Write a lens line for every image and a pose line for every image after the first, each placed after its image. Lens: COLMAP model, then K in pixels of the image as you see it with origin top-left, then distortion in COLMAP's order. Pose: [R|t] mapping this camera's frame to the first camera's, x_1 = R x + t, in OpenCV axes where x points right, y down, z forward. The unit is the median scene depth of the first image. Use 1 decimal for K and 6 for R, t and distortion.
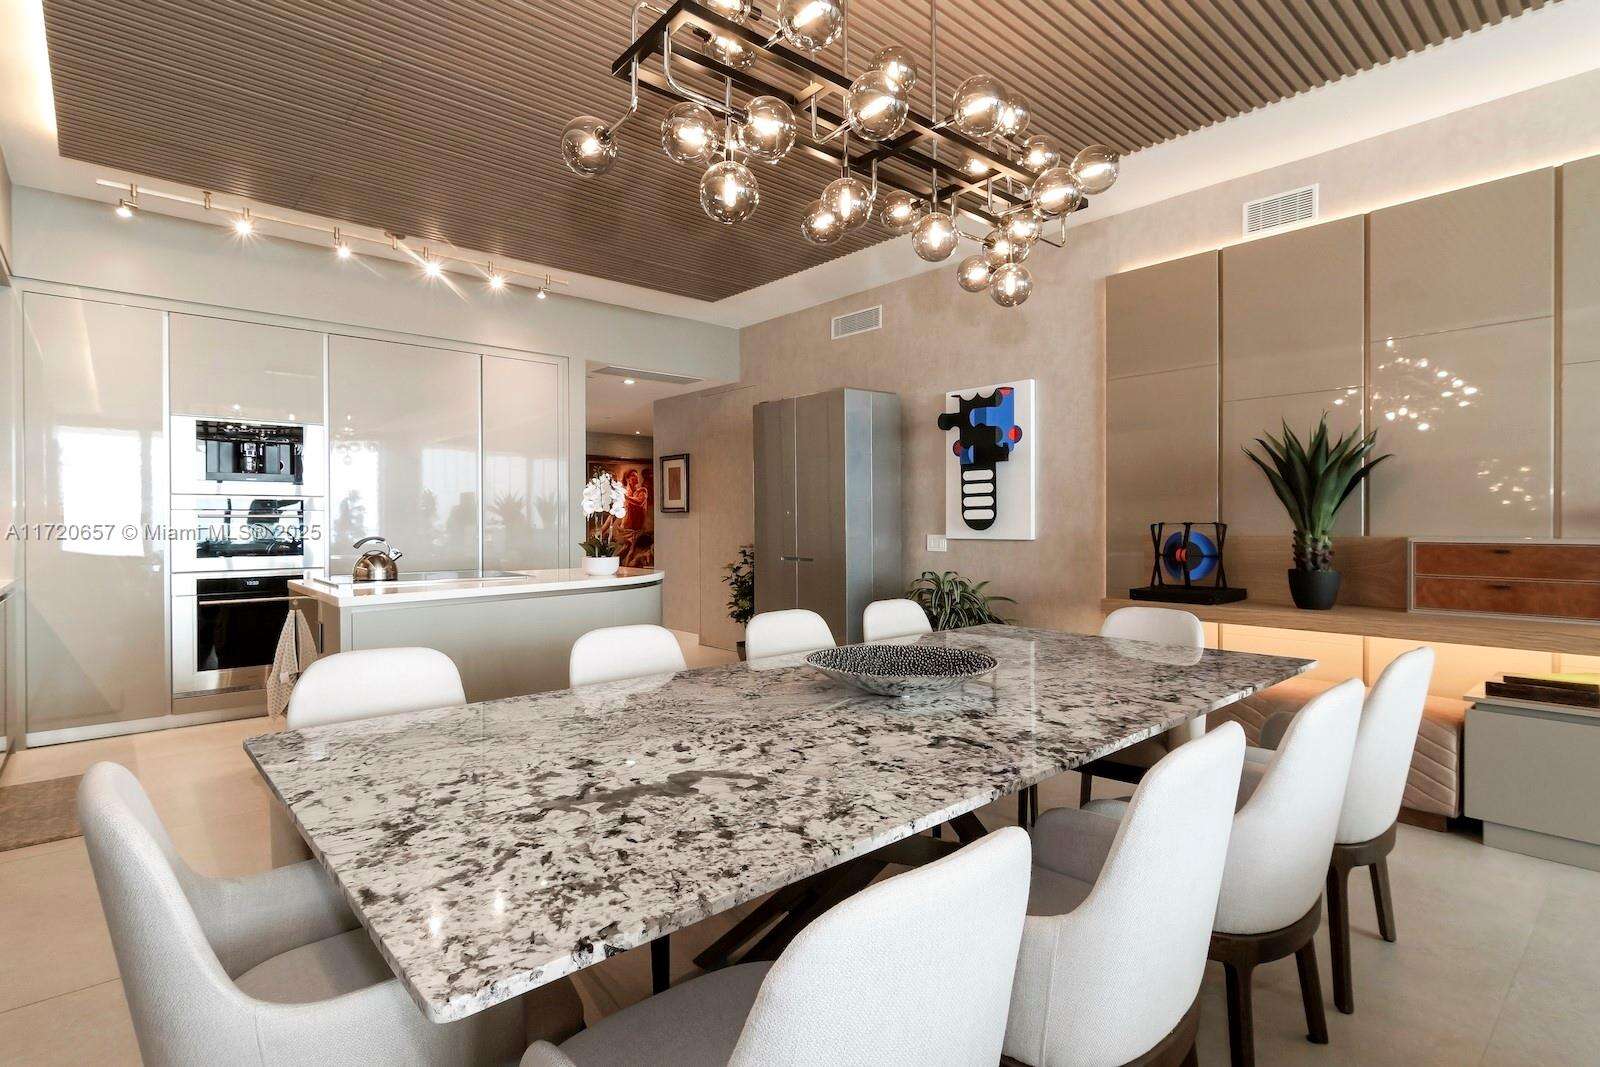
lens RADIAL K [[783.0, 0, 800.0], [0, 783.0, 533.5], [0, 0, 1]] dist [-0.002130, -0.000472]
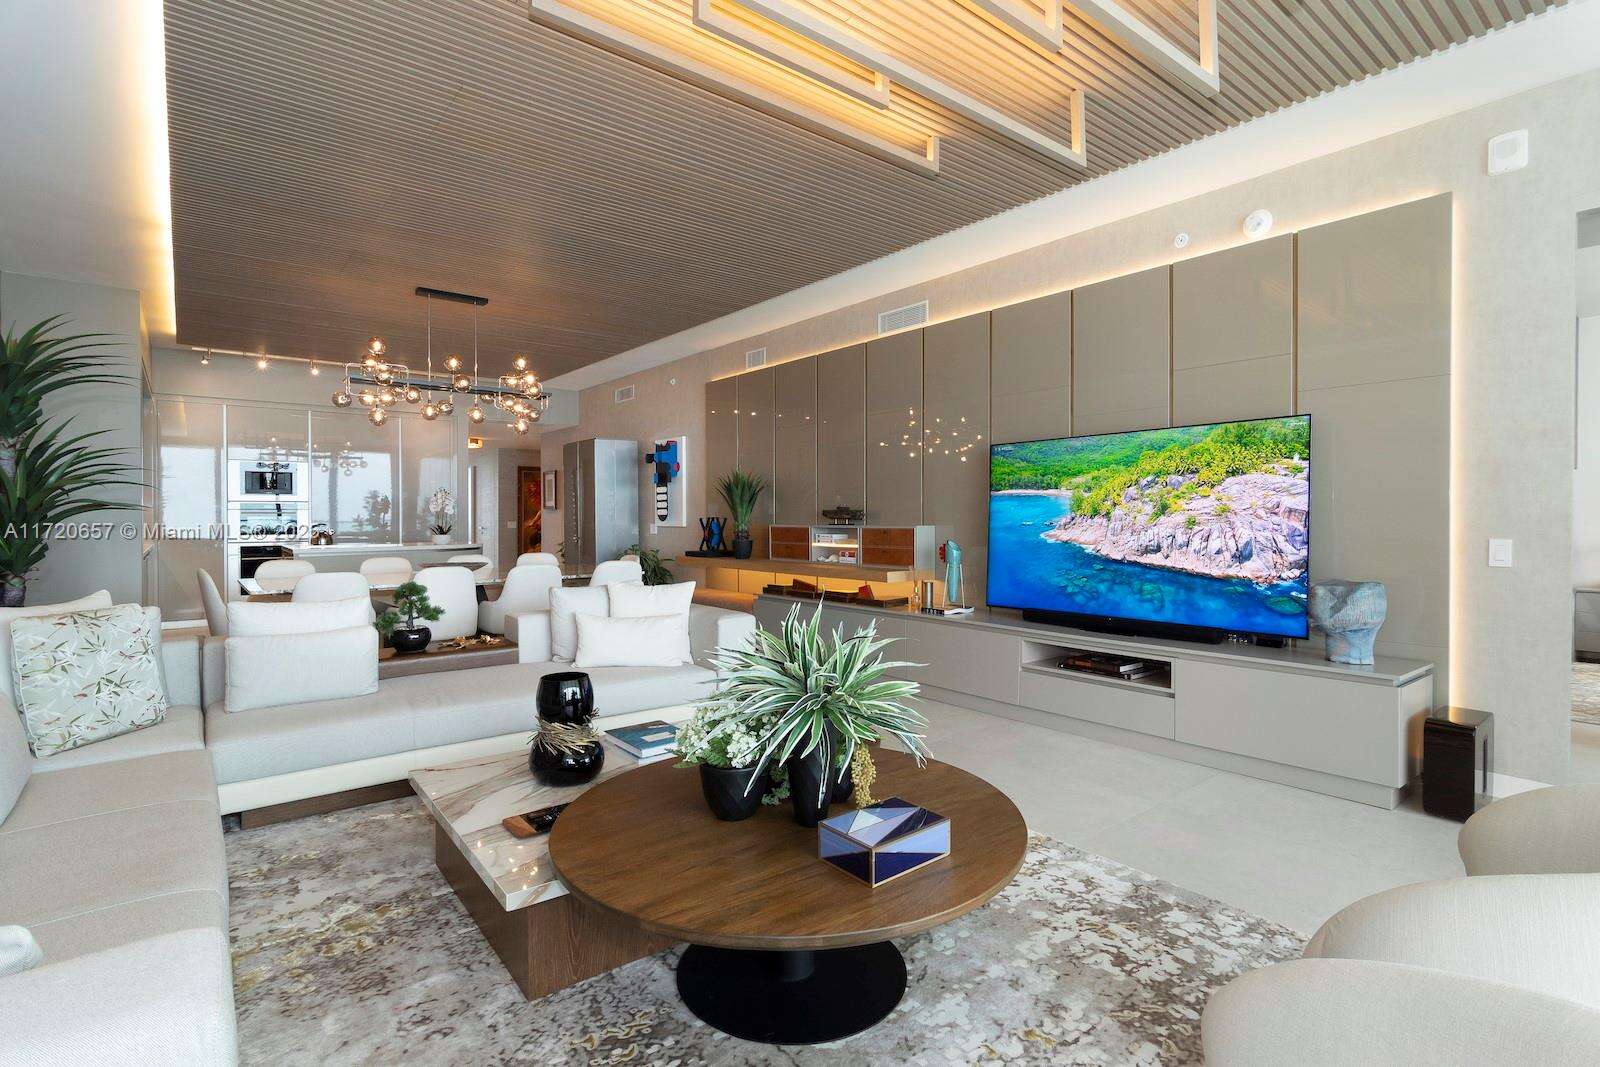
lens RADIAL K [[801.6, 0, 828.6], [0, 801.6, 527.8], [0, 0, 1]] dist [-0.015769, -0.000908]
pose [[0.998287, 0.002033, -0.058470, 0.707537], [-0.001951, 0.999997, 0.001461, 0.007721], [0.058473, -0.001345, 0.998288, -0.774494]]
